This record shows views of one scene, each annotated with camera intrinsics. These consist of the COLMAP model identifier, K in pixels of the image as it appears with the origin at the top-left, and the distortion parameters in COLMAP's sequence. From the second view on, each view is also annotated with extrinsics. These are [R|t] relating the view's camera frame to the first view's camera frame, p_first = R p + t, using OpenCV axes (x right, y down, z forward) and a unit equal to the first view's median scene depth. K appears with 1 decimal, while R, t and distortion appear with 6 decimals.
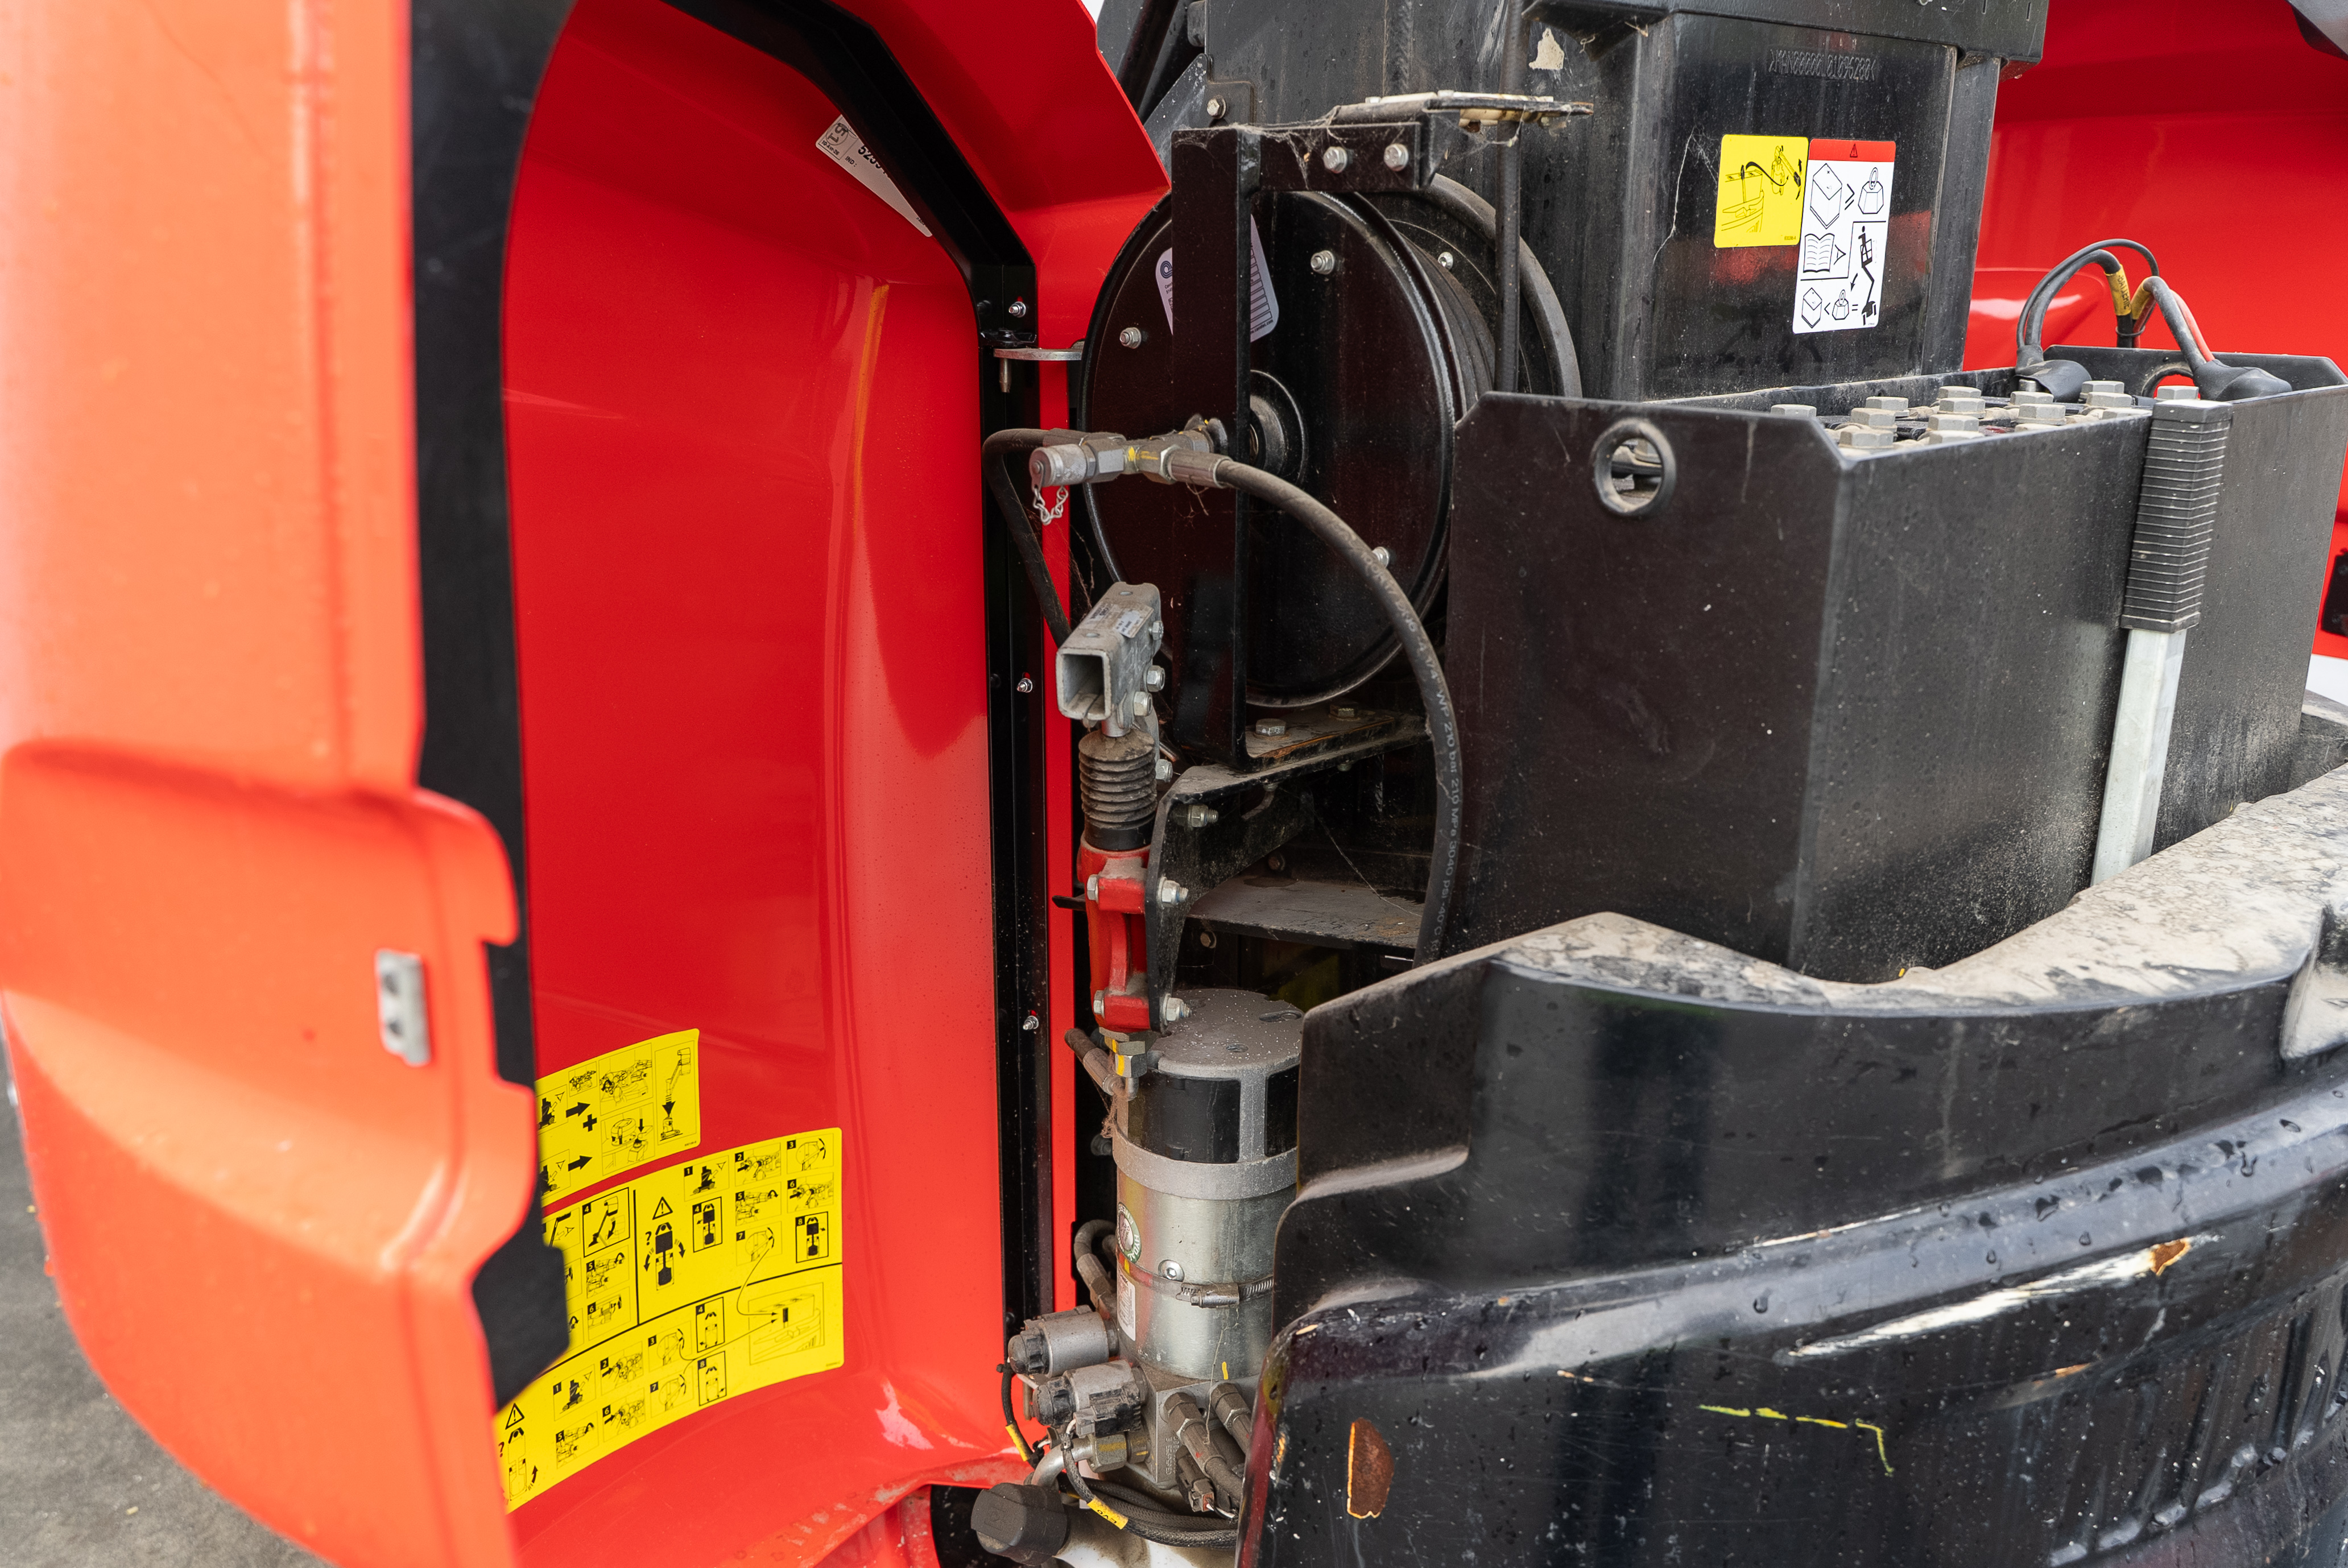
lens RADIAL K [[1892.6, 0, 1154.3], [0, 1892.6, 776.6], [0, 0, 1]] dist [0.004695, -0.006858]
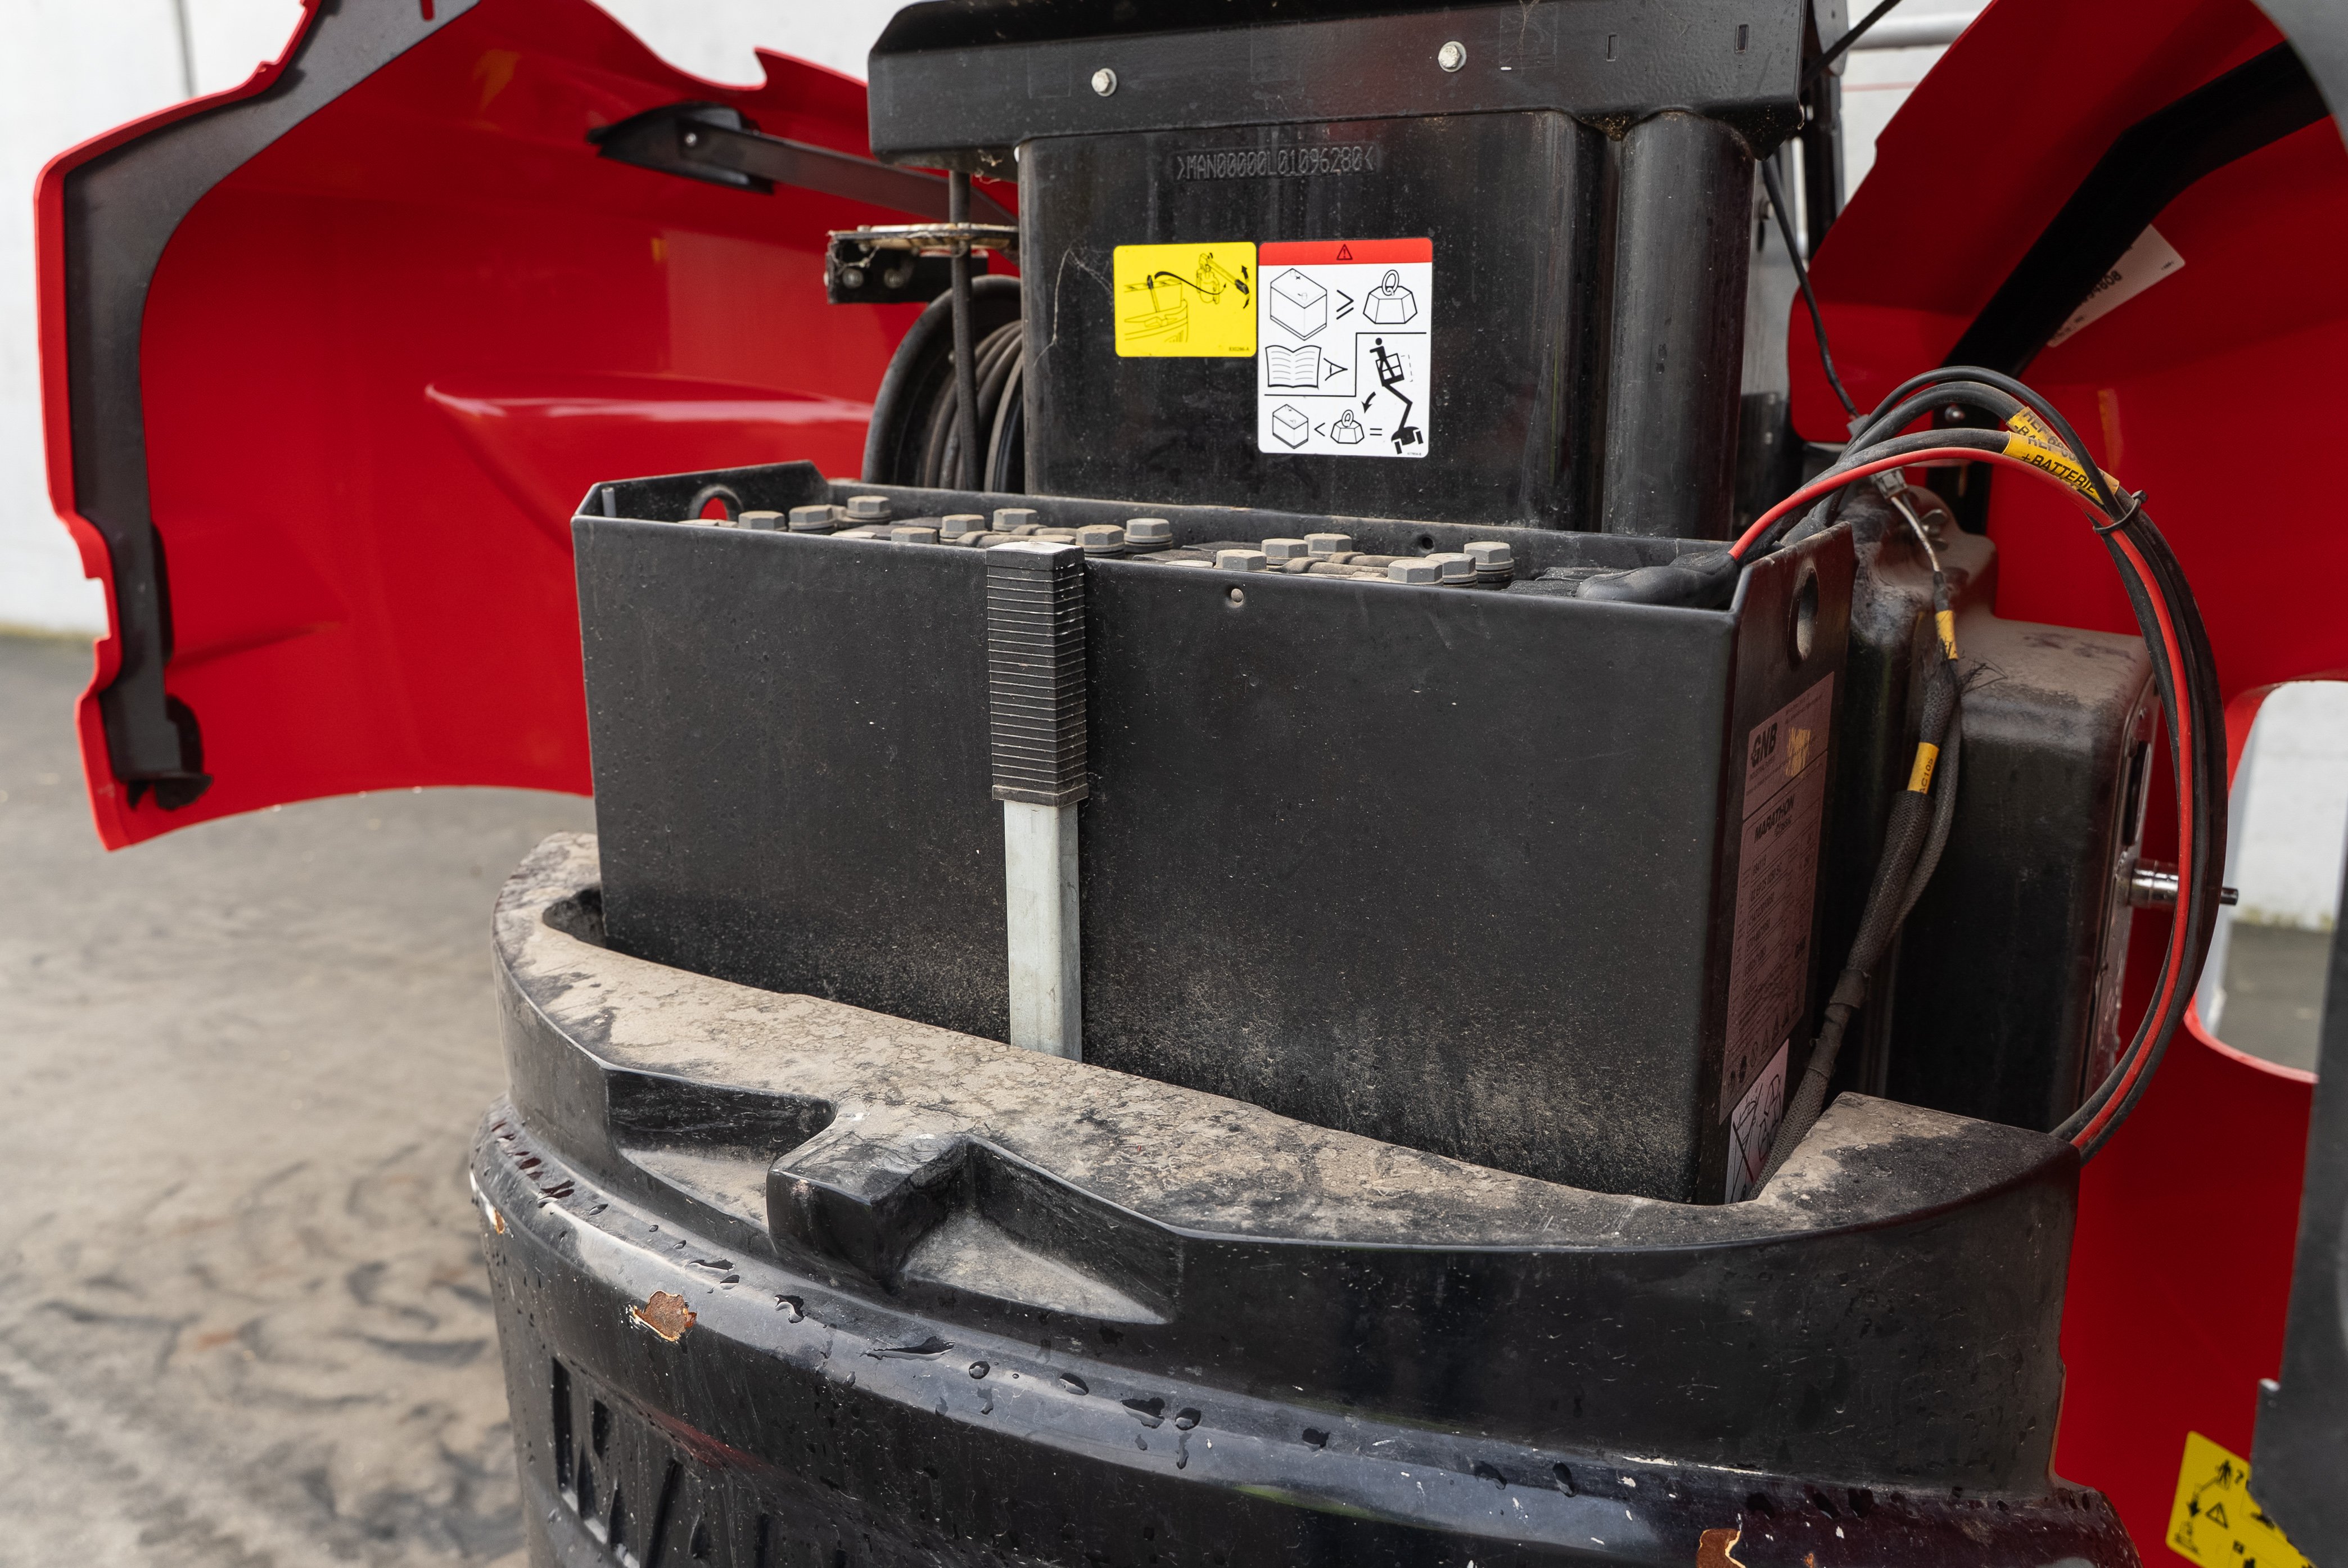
lens RADIAL K [[1892.7, 0, 1154.3], [0, 1892.7, 776.6], [0, 0, 1]] dist [0.004695, -0.006858]
pose [[0.291204, 0.232439, -0.927994, 1.222786], [-0.265589, 0.951545, 0.154996, -0.214850], [0.919055, 0.201330, 0.338827, 0.679752]]
